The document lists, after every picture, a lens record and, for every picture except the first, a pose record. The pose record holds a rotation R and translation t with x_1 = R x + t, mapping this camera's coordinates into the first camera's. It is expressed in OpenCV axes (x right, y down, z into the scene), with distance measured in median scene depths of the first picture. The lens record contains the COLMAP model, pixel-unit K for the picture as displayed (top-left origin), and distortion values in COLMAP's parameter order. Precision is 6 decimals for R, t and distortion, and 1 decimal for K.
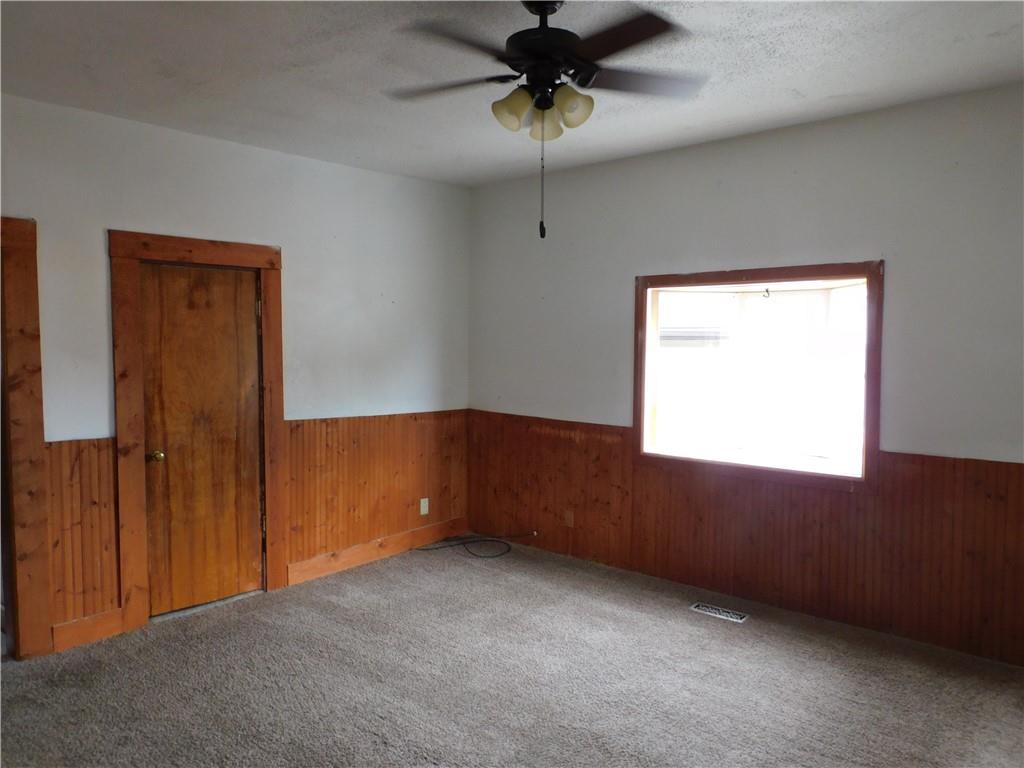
lens RADIAL K [[732.5, 0, 511.1], [0, 732.5, 387.7], [0, 0, 1]] dist [0.003724, 0.001668]
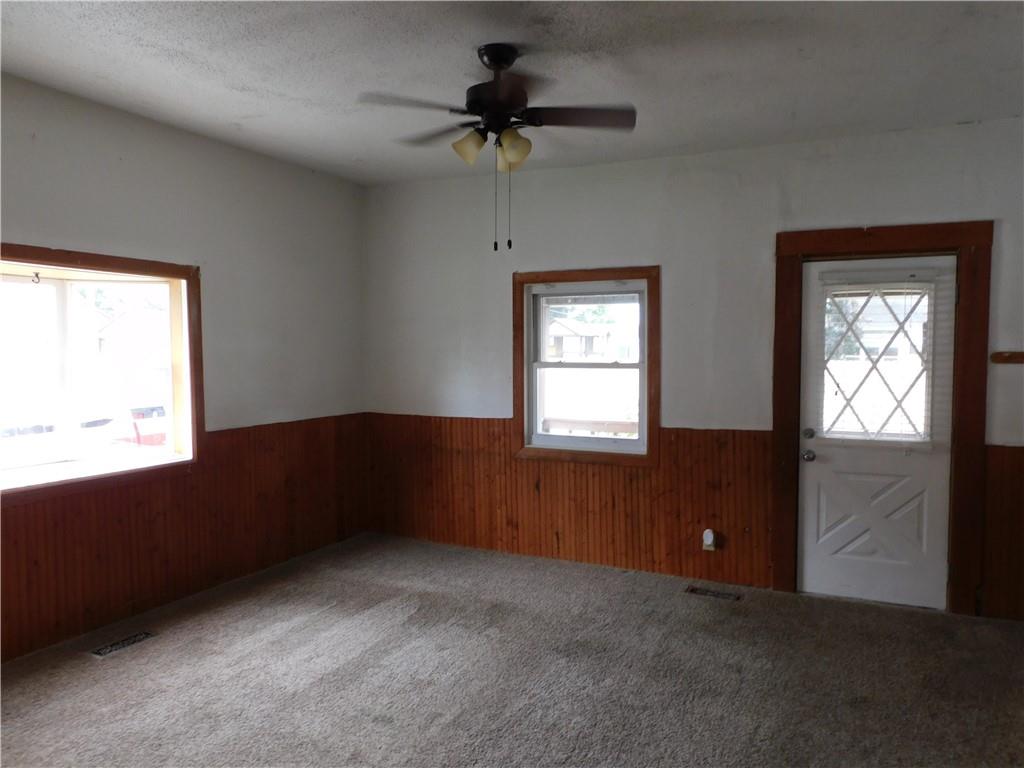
lens RADIAL K [[732.5, 0, 508.1], [0, 732.5, 382.4], [0, 0, 1]] dist [0.003724, 0.001668]
pose [[-0.259482, -0.045331, 0.964683, -0.726087], [0.055451, 0.996550, 0.061743, -0.036429], [-0.964155, 0.069514, -0.256074, 0.825402]]
